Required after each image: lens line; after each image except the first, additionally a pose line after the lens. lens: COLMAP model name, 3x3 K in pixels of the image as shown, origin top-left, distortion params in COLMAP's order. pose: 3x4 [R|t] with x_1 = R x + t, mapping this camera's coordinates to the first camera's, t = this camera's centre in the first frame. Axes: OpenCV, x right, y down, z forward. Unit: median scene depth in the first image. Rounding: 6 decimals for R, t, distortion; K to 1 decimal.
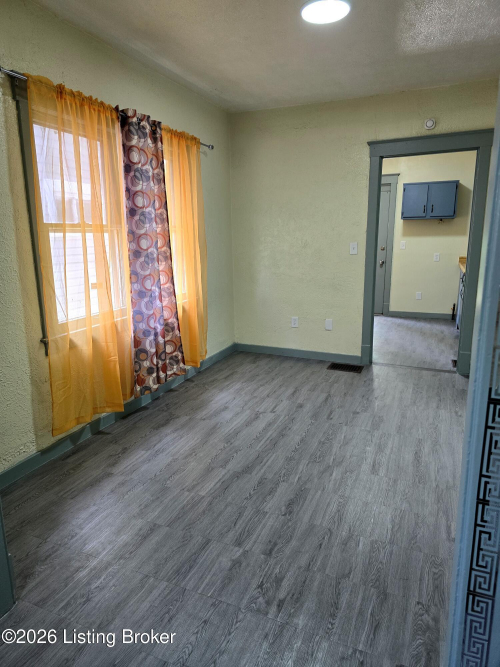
lens RADIAL K [[444.2, 0, 248.2], [0, 444.2, 330.0], [0, 0, 1]] dist [0.047830, -0.033646]
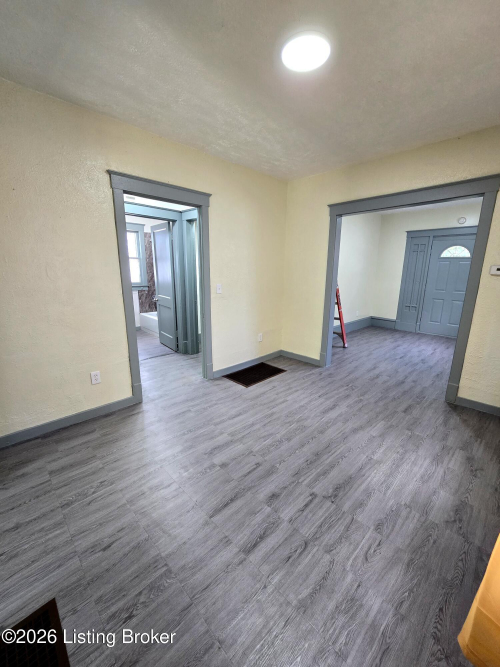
lens RADIAL K [[272.0, 0, 255.5], [0, 272.0, 330.0], [0, 0, 1]] dist [-0.007927, 0.002660]
pose [[-0.924272, -0.086058, 0.371907, -0.003886], [0.080650, 0.908243, 0.410597, -0.297426], [-0.373117, 0.409497, -0.832524, 1.340938]]
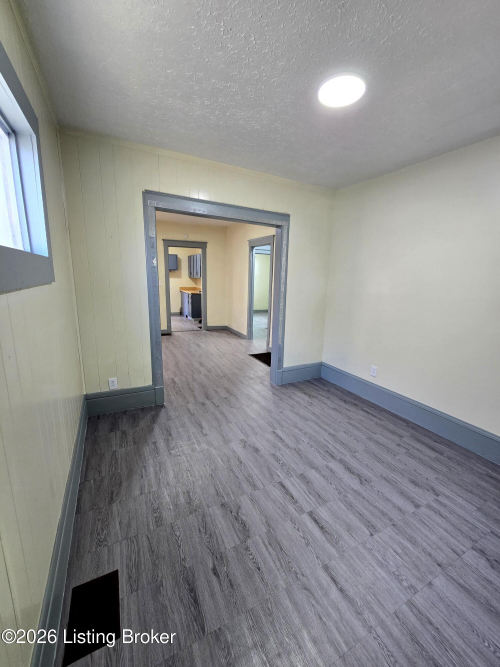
lens RADIAL K [[272.0, 0, 254.2], [0, 272.0, 331.3], [0, 0, 1]] dist [-0.007927, 0.002660]
pose [[0.641163, -0.124634, 0.757216, -0.729532], [0.129286, 0.990163, 0.053506, 0.070114], [-0.756436, 0.063591, 0.650969, -0.358535]]
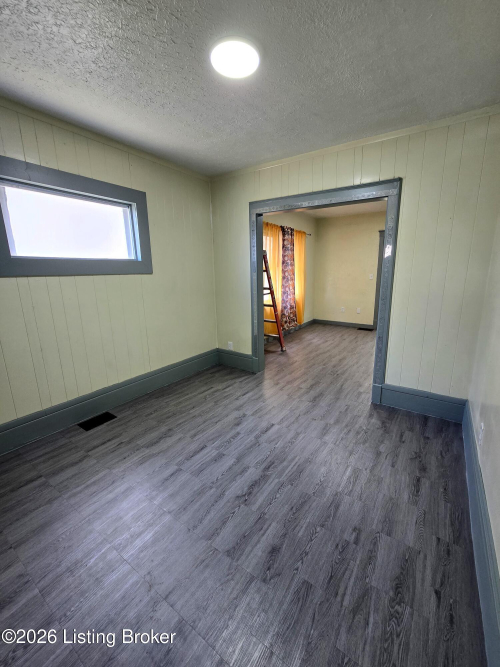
lens RADIAL K [[272.0, 0, 254.2], [0, 272.0, 331.5], [0, 0, 1]] dist [-0.007927, 0.002660]
pose [[0.979625, 0.040968, -0.196610, -0.083038], [-0.039439, 0.999154, 0.011686, 0.134653], [0.196922, -0.003694, 0.980412, -0.617921]]
